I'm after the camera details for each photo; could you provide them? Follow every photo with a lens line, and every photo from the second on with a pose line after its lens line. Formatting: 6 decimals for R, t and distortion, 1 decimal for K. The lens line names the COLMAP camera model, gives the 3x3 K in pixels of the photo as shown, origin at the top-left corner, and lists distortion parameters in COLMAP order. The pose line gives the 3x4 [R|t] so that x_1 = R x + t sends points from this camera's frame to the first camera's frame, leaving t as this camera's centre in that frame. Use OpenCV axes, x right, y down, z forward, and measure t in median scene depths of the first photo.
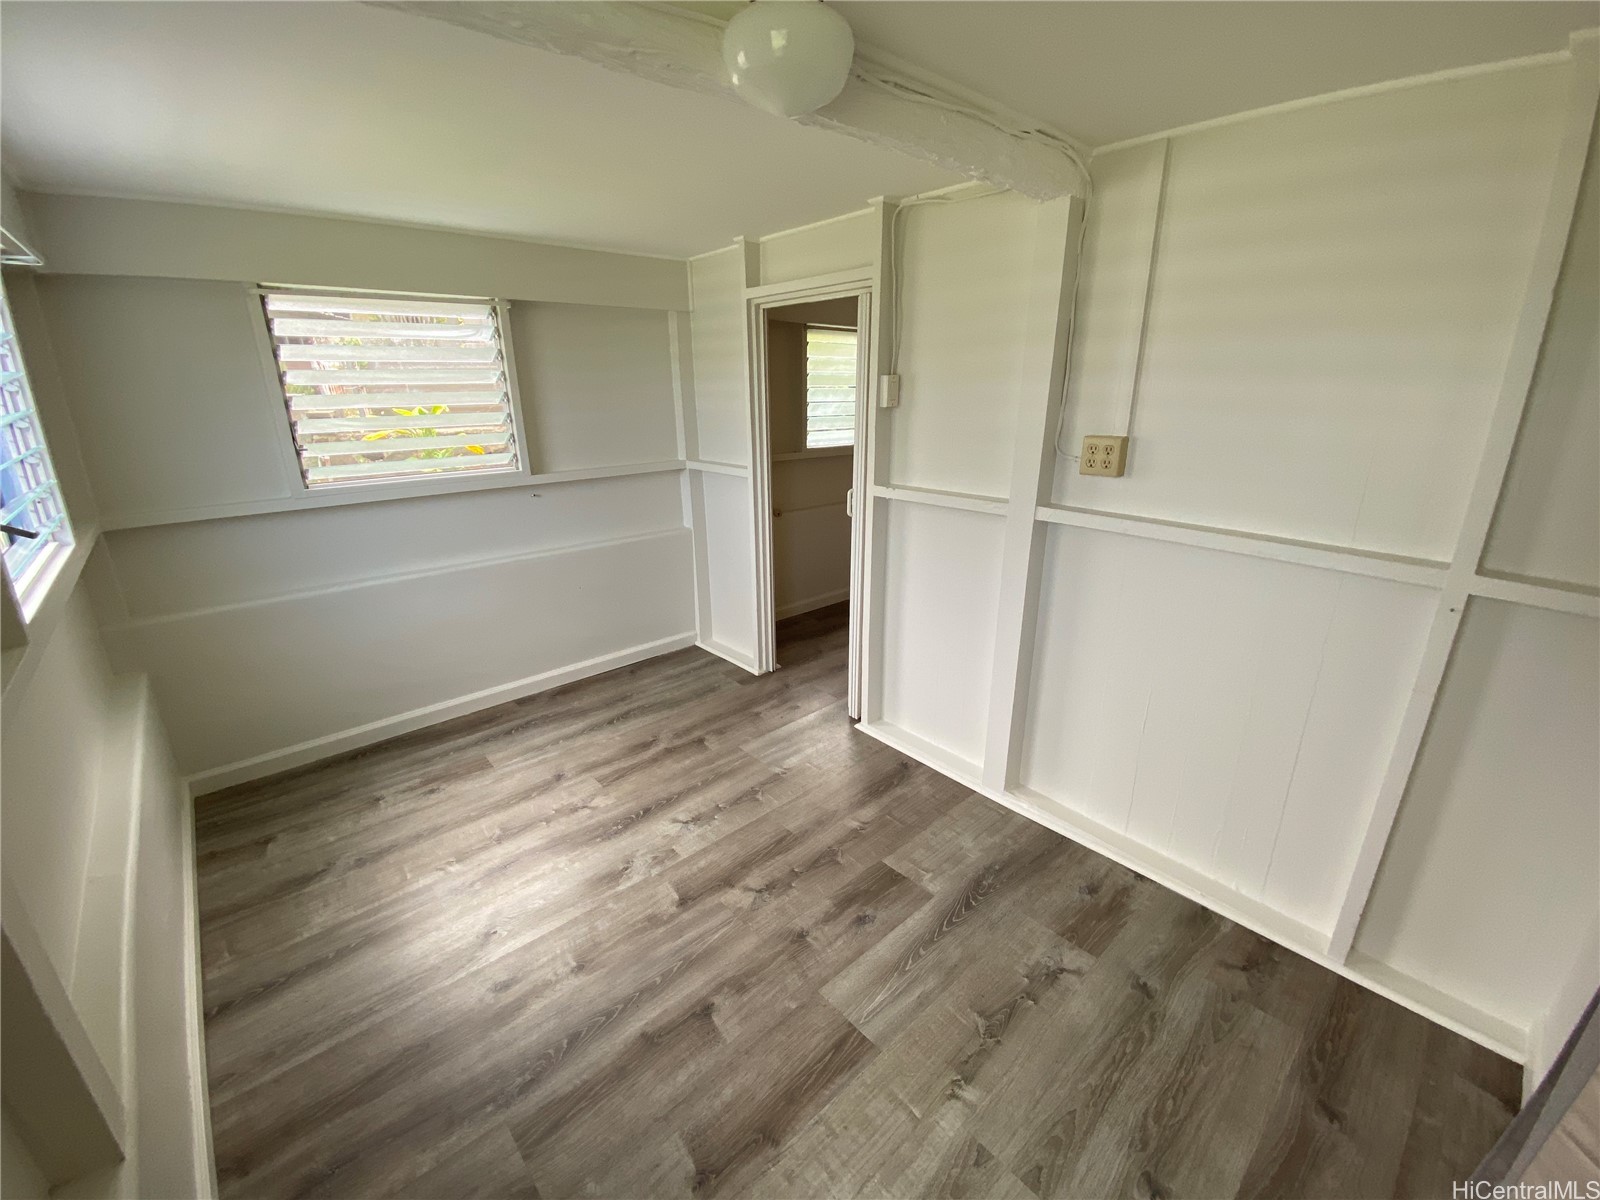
lens RADIAL K [[651.9, 0, 798.2], [0, 651.9, 601.3], [0, 0, 1]] dist [-0.036332, -0.002846]
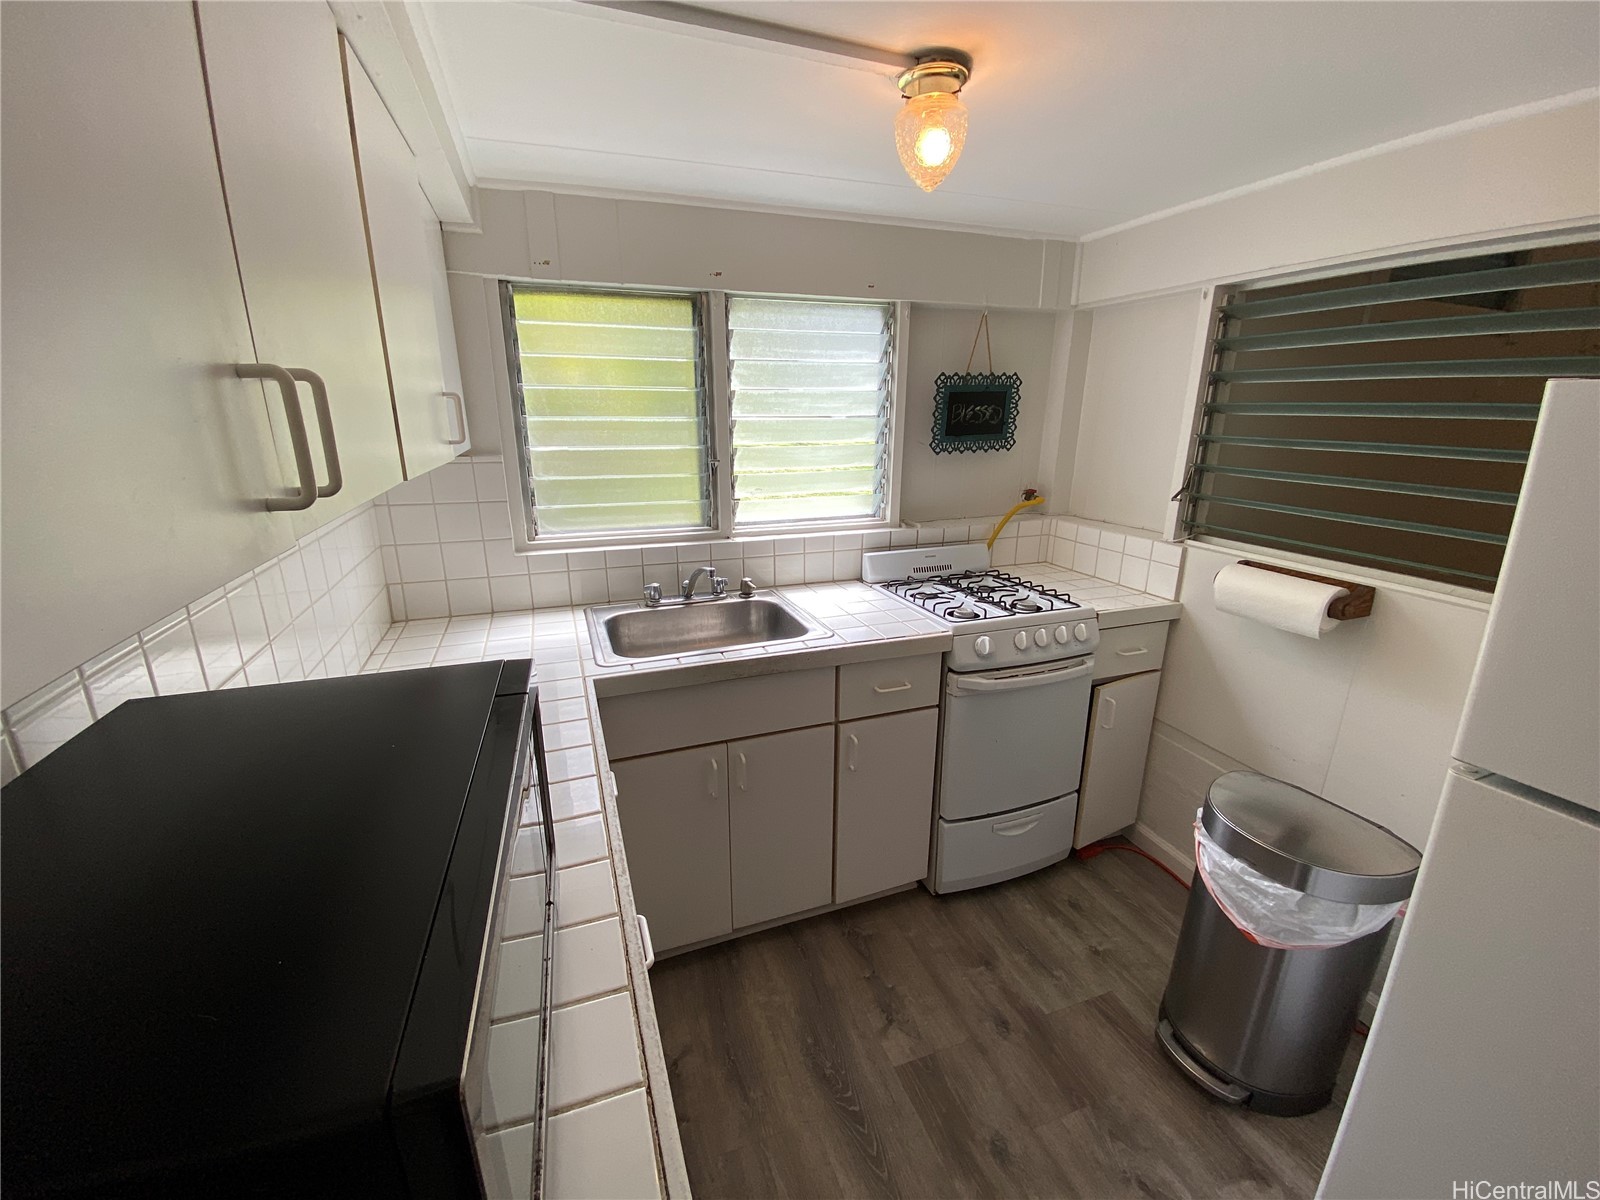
lens RADIAL K [[651.9, 0, 798.9], [0, 651.9, 593.2], [0, 0, 1]] dist [-0.036332, -0.002846]
pose [[-0.383297, 0.265663, -0.884594, 0.311078], [-0.297278, 0.871293, 0.390480, -0.326702], [0.874477, 0.412640, -0.254988, 0.927902]]
